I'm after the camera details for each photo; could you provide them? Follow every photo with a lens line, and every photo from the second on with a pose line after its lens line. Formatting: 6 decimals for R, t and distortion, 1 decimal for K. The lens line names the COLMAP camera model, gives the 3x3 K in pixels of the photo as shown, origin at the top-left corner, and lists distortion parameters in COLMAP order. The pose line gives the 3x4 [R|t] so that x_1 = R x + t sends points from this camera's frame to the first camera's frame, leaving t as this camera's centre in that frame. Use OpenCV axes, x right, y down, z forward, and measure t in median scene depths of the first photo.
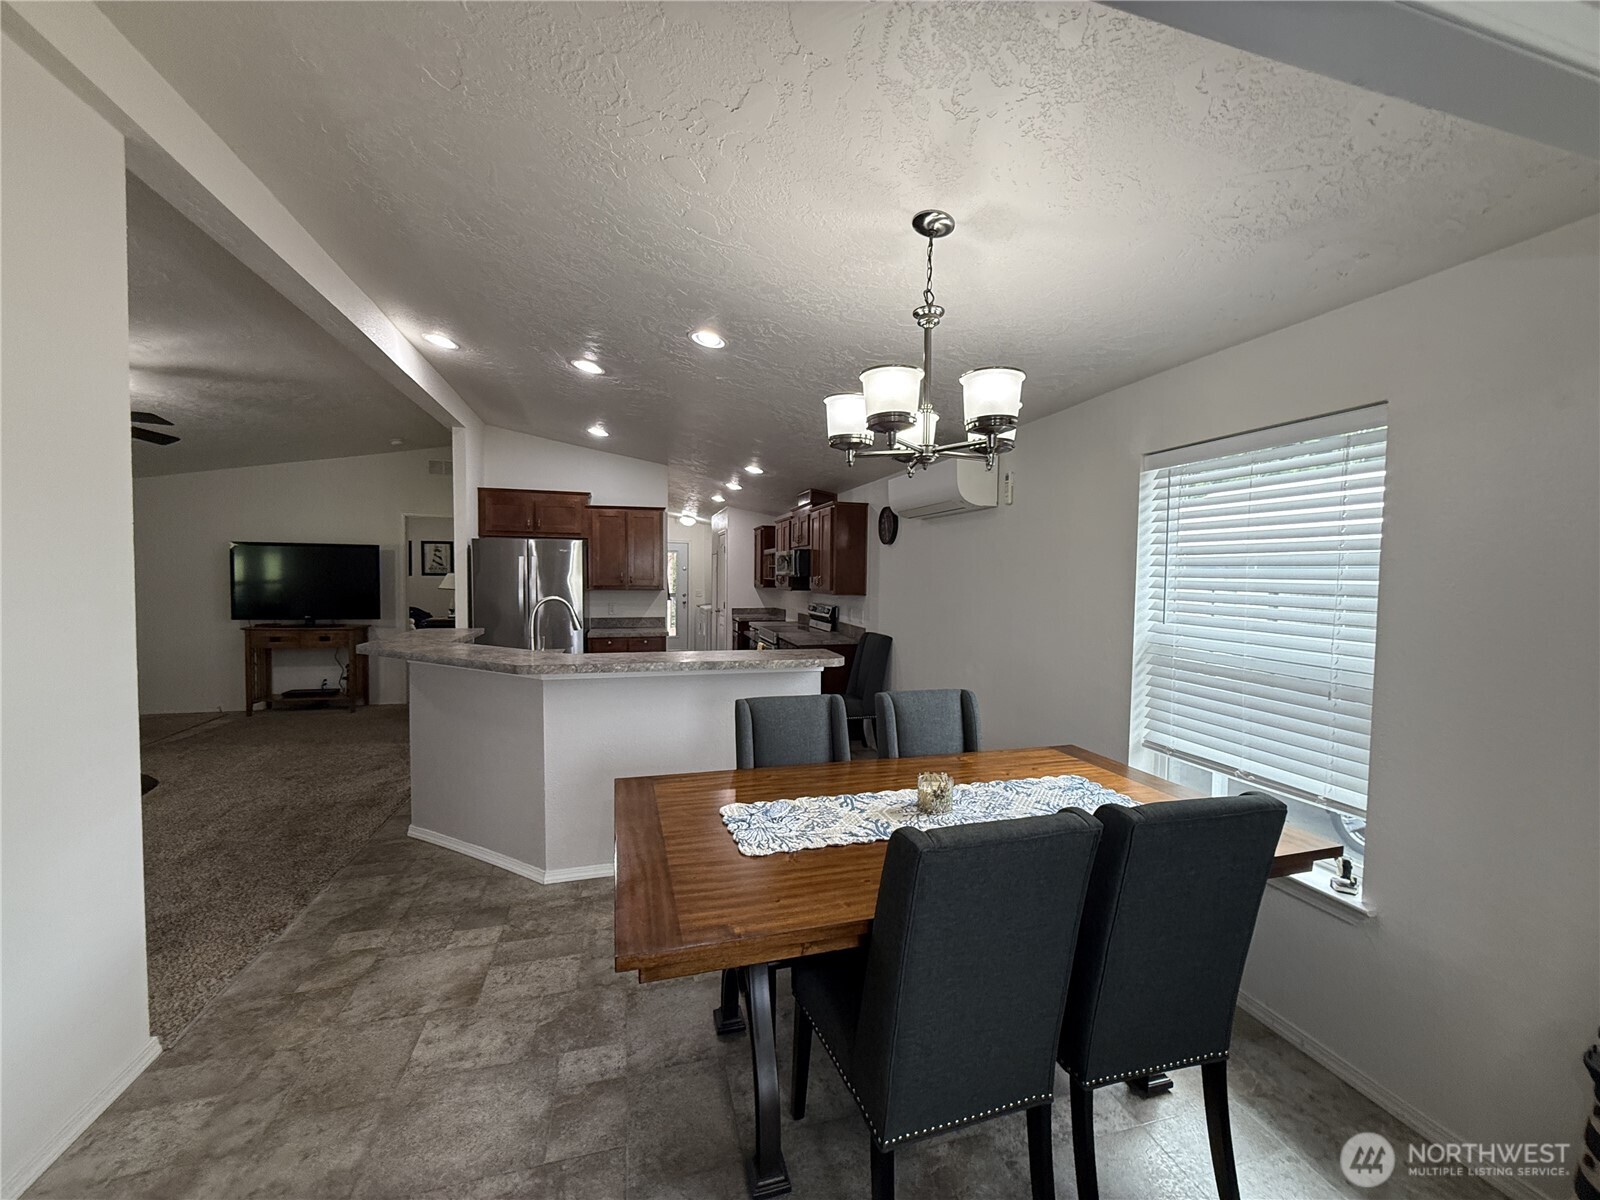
lens RADIAL K [[634.7, 0, 806.8], [0, 634.7, 601.3], [0, 0, 1]] dist [0.001024, -0.000212]
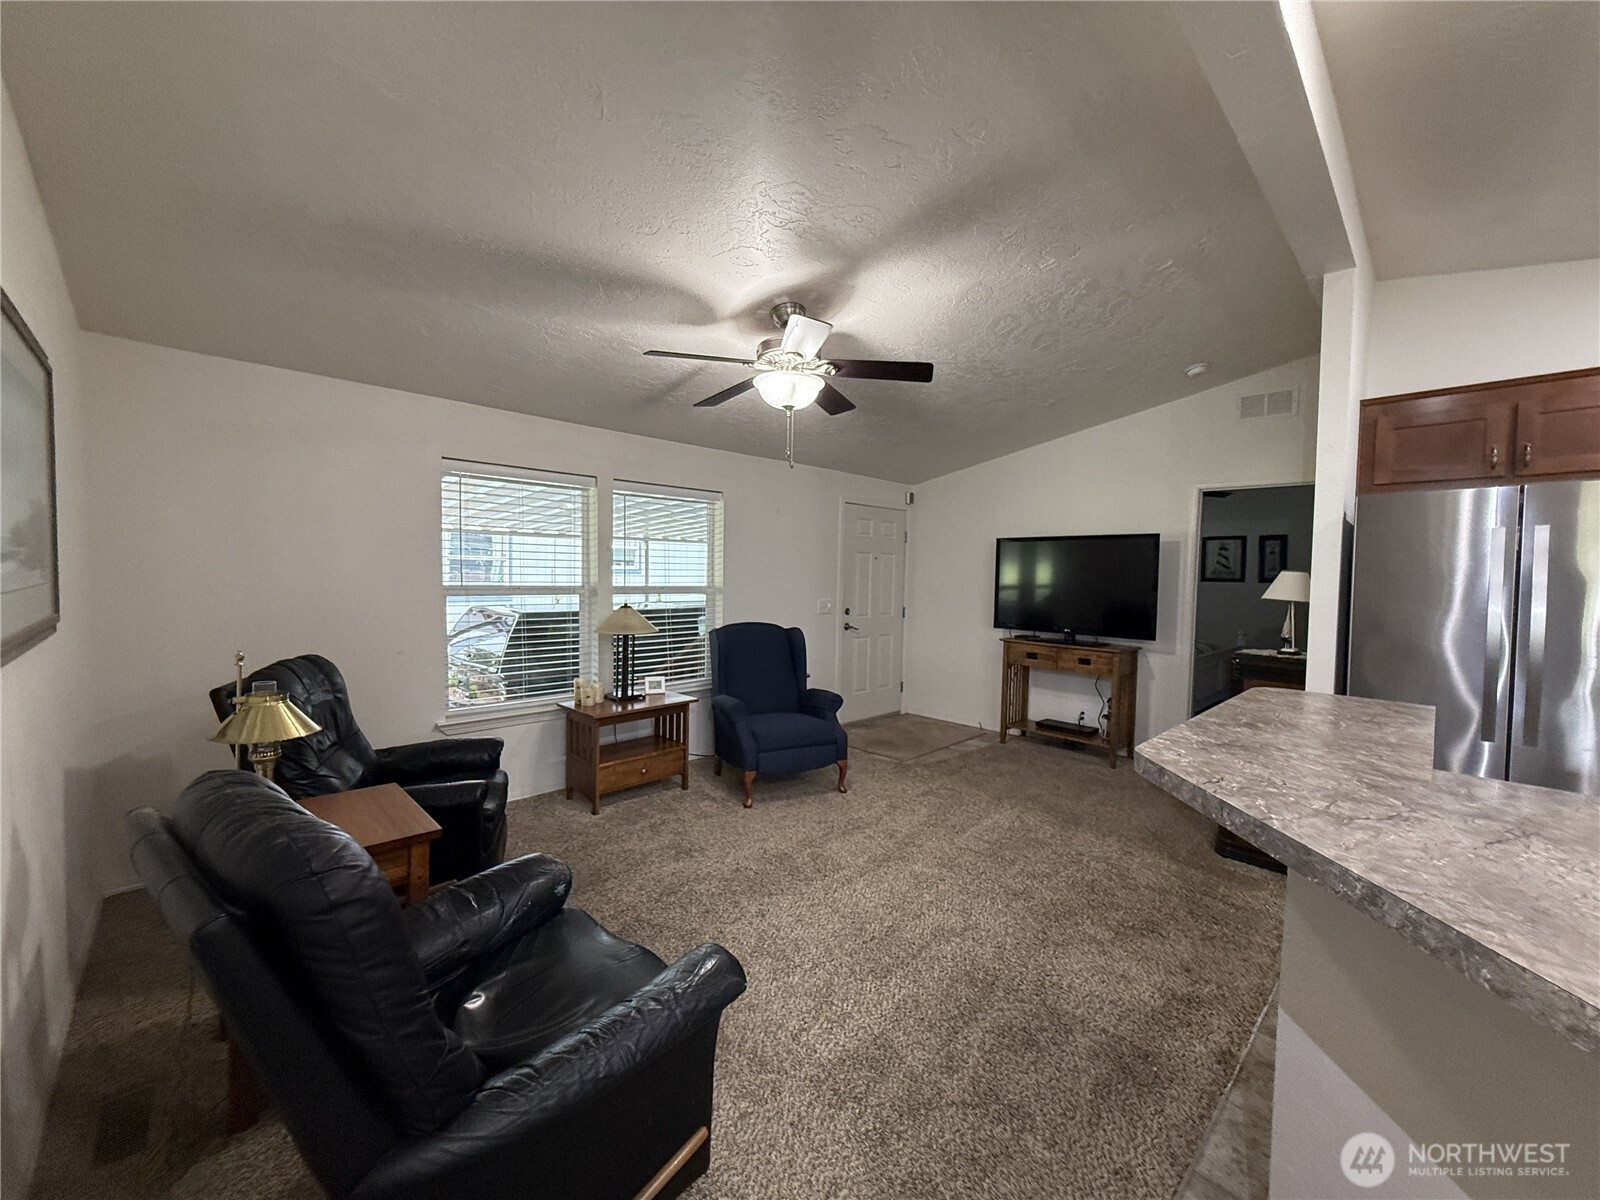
lens RADIAL K [[634.7, 0, 806.8], [0, 634.7, 601.3], [0, 0, 1]] dist [0.001024, -0.000212]
pose [[0.473974, 0.033545, -0.879900, -0.253090], [-0.046410, 0.998837, 0.013080, -0.006939], [0.879315, 0.034636, 0.474980, 0.347228]]
